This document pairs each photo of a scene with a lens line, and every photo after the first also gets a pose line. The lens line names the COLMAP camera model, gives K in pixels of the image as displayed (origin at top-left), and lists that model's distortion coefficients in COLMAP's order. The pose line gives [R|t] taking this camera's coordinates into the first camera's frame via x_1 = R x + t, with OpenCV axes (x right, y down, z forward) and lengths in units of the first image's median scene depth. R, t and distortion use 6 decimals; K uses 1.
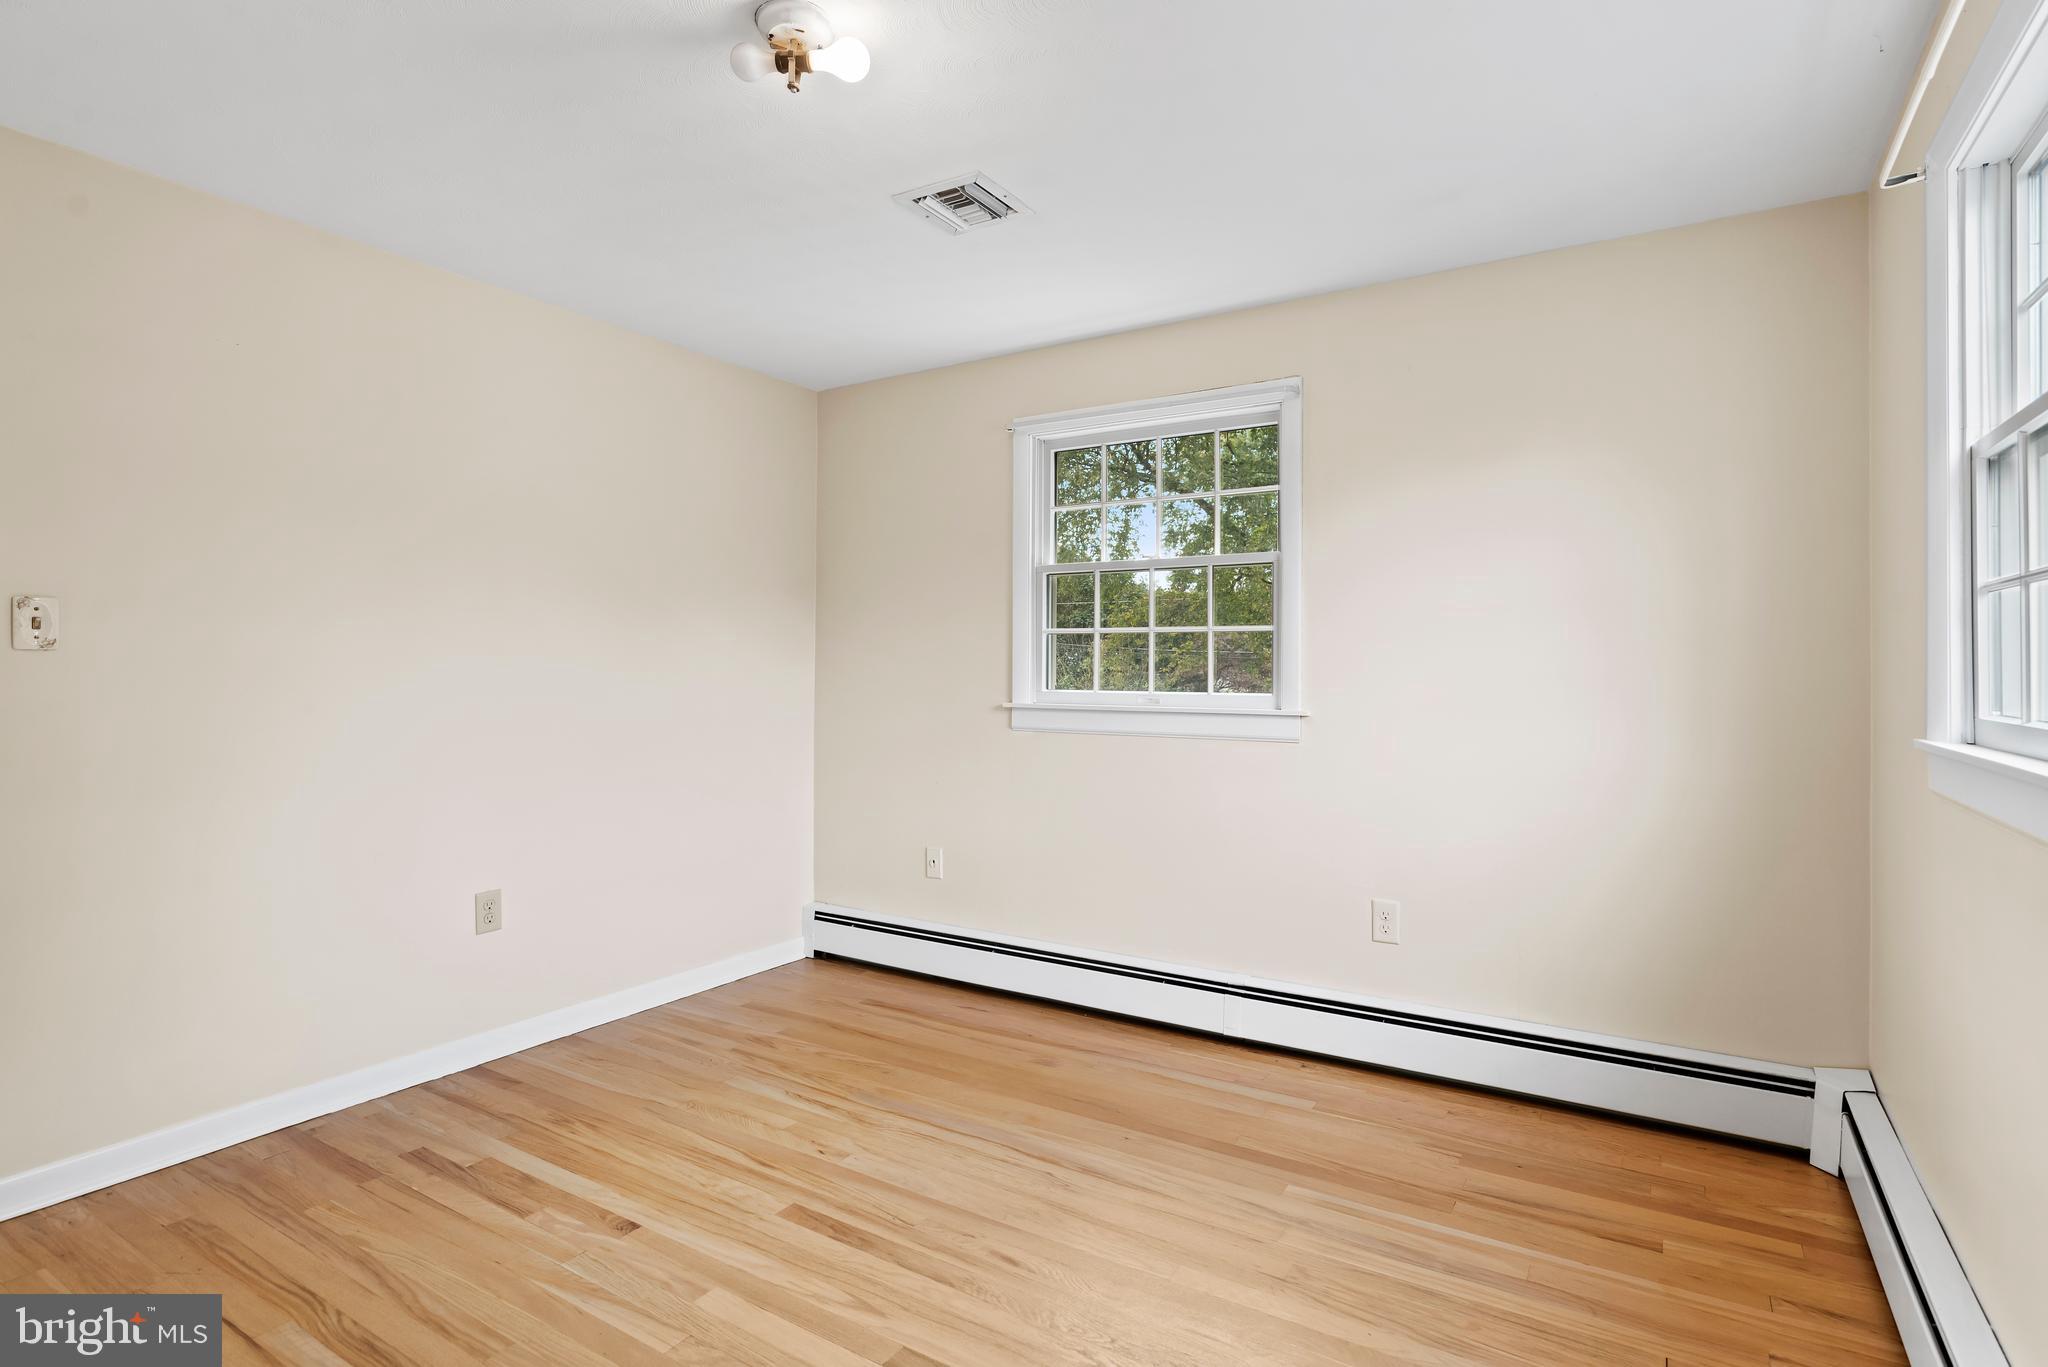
lens RADIAL K [[994.4, 0, 1022.2], [0, 994.4, 665.1], [0, 0, 1]] dist [0.002949, 0.000655]
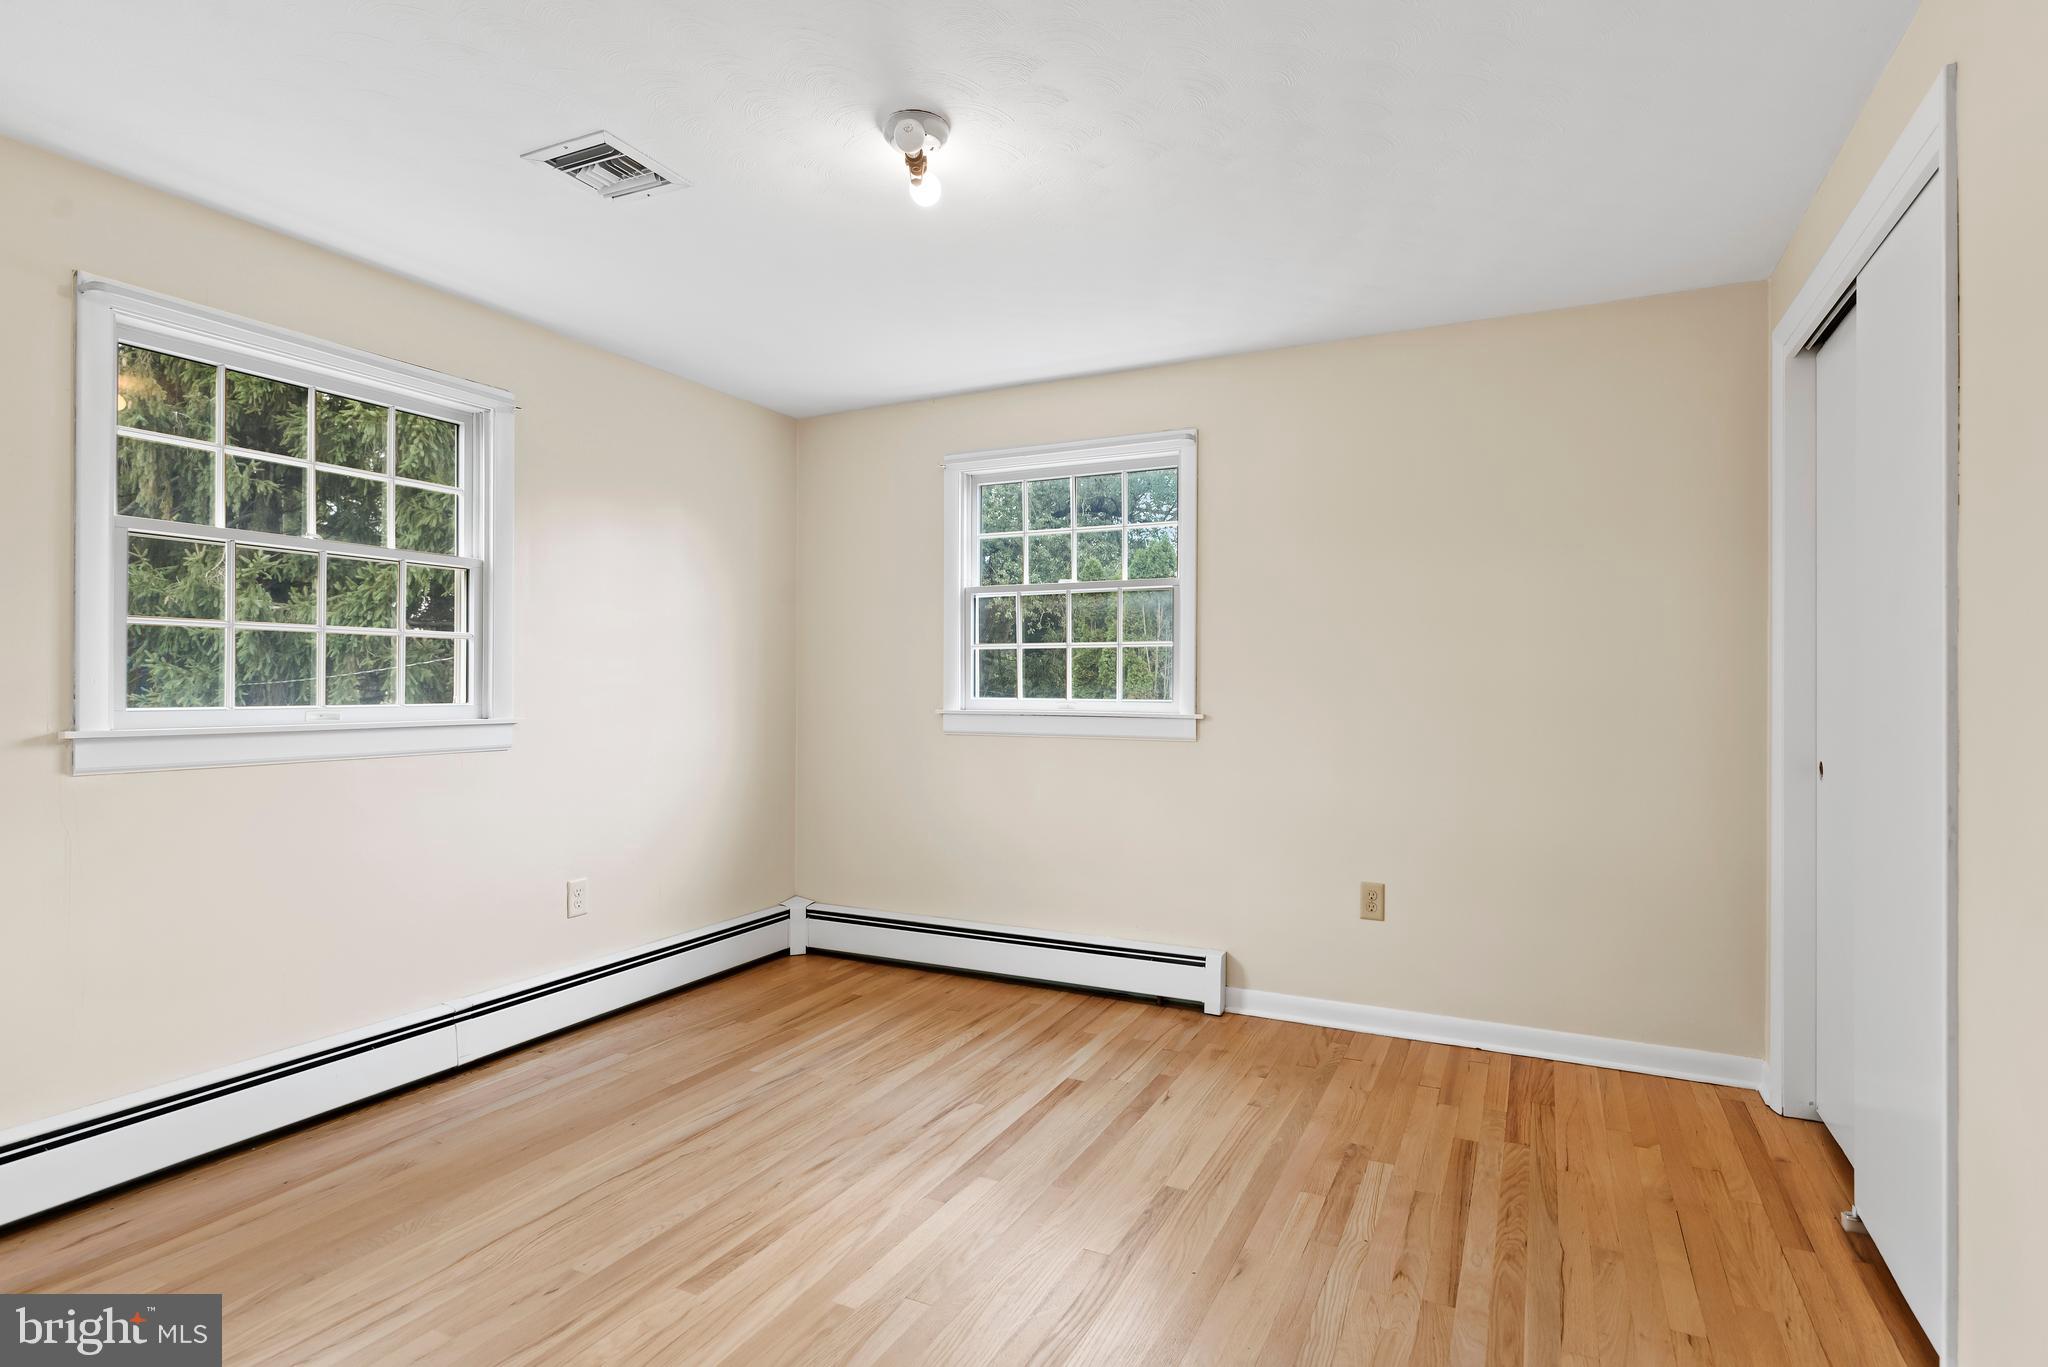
lens RADIAL K [[994.4, 0, 1044.1], [0, 994.4, 693.5], [0, 0, 1]] dist [0.002949, 0.000655]
pose [[-0.076694, -0.009636, 0.997008, -1.012960], [0.000304, 0.999953, 0.009688, 0.013282], [-0.997055, 0.001046, -0.076687, 0.678973]]
